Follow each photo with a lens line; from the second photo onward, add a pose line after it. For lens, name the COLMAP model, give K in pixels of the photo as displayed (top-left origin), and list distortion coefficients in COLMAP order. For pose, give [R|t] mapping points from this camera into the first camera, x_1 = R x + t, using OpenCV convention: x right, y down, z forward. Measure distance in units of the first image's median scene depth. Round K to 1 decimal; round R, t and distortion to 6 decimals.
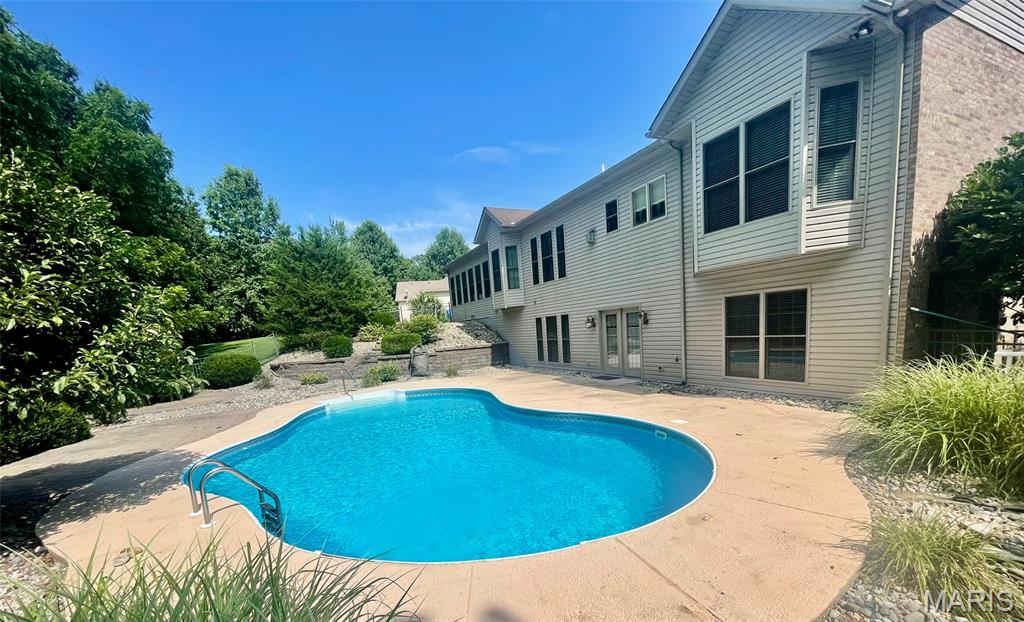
lens RADIAL K [[417.4, 0, 527.0], [0, 417.4, 397.0], [0, 0, 1]] dist [-0.004053, 0.000112]
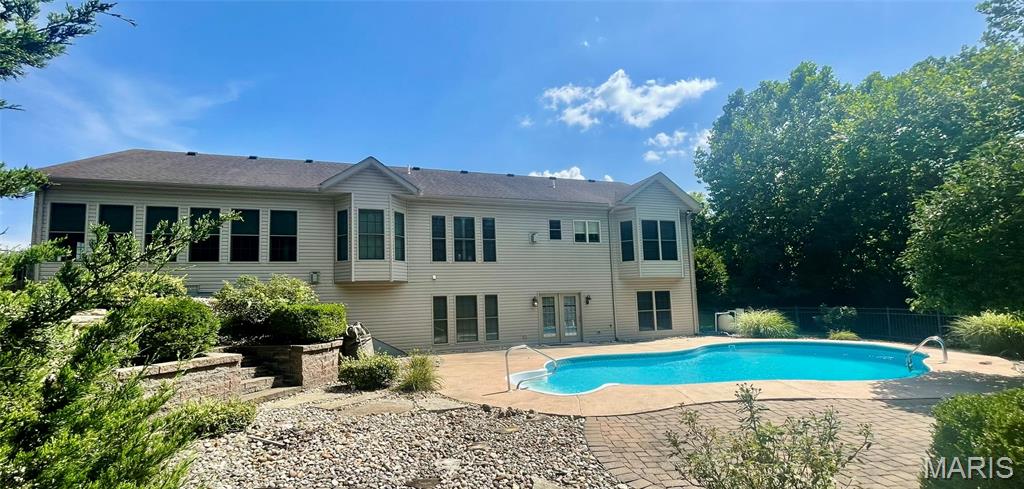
lens RADIAL K [[413.8, 0, 510.4], [0, 413.8, 265.4], [0, 0, 1]] dist [0.000198, -0.000413]
pose [[0.153484, 0.156955, 0.975606, -1.179574], [0.182426, 0.965834, -0.184082, -0.079457], [-0.971166, 0.206229, 0.119608, 0.996386]]
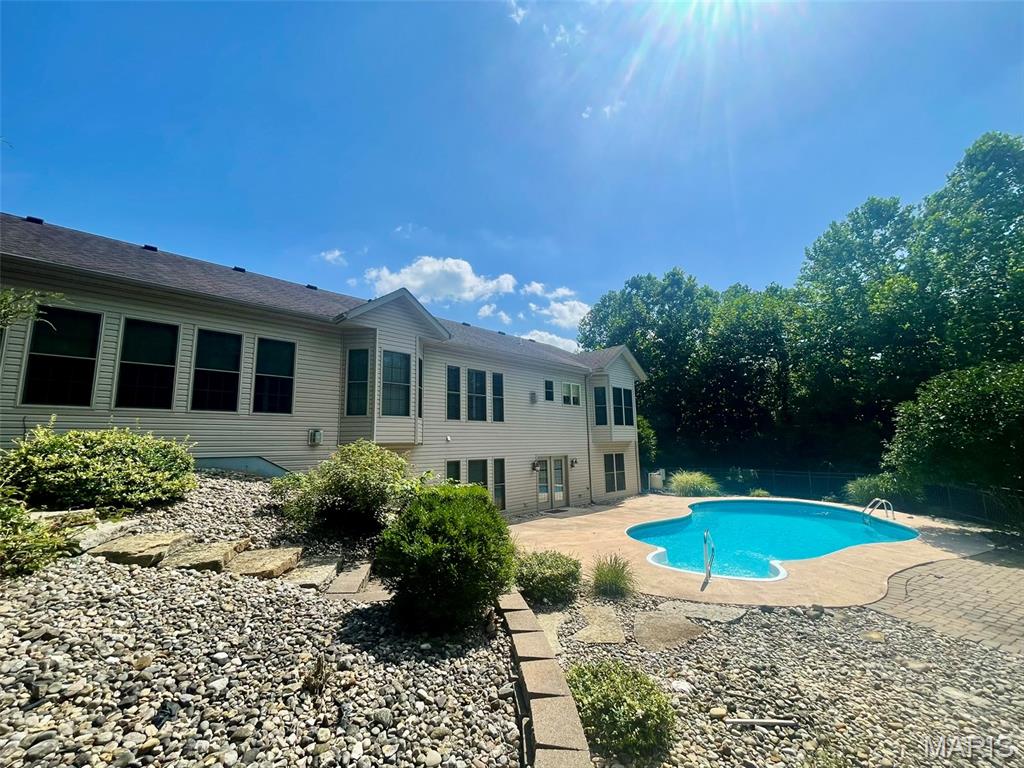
lens RADIAL K [[415.3, 0, 505.7], [0, 415.3, 385.2], [0, 0, 1]] dist [-0.002108, 0.000109]
pose [[-0.296143, 0.212898, 0.931114, -1.045986], [0.193397, 0.968015, -0.159825, -0.253408], [-0.935359, 0.132744, -0.327844, 1.577394]]
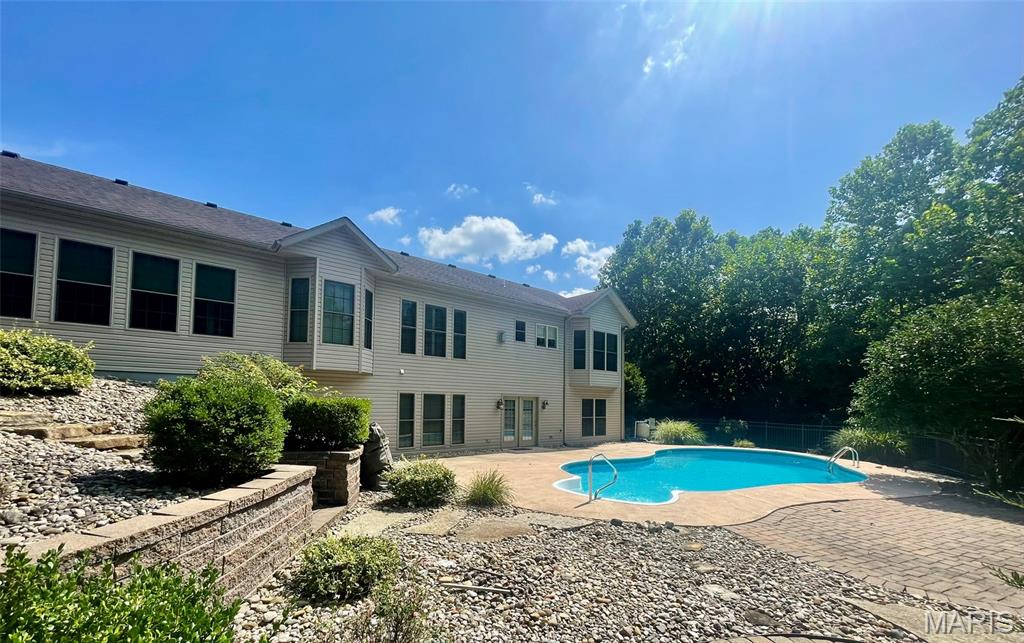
lens RADIAL K [[415.0, 0, 508.3], [0, 415.0, 381.6], [0, 0, 1]] dist [-0.002062, 0.001029]
pose [[-0.211390, 0.119774, 0.970035, -1.100924], [0.159520, 0.983384, -0.086659, -0.152760], [-0.964296, 0.136421, -0.226984, 1.364040]]
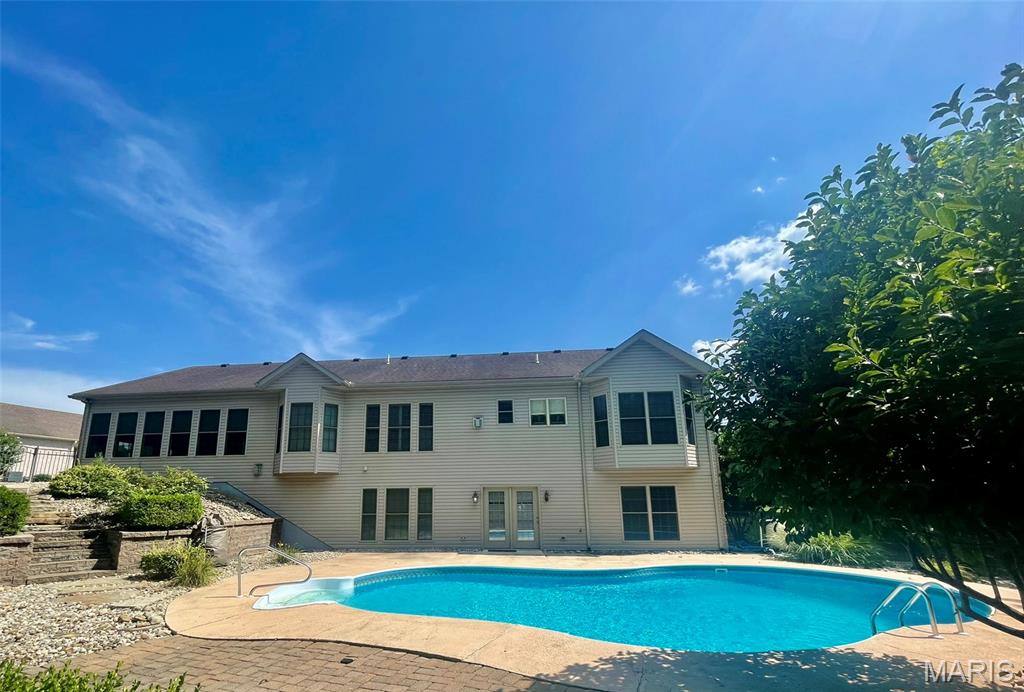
lens RADIAL K [[443.6, 0, 476.0], [0, 443.6, 412.0], [0, 0, 1]] dist [-0.002045, 0.000052]
pose [[0.537434, 0.232849, 0.810522, -0.888176], [0.108230, 0.934131, -0.340125, 0.000366], [-0.836332, 0.270517, 0.476832, 0.449279]]
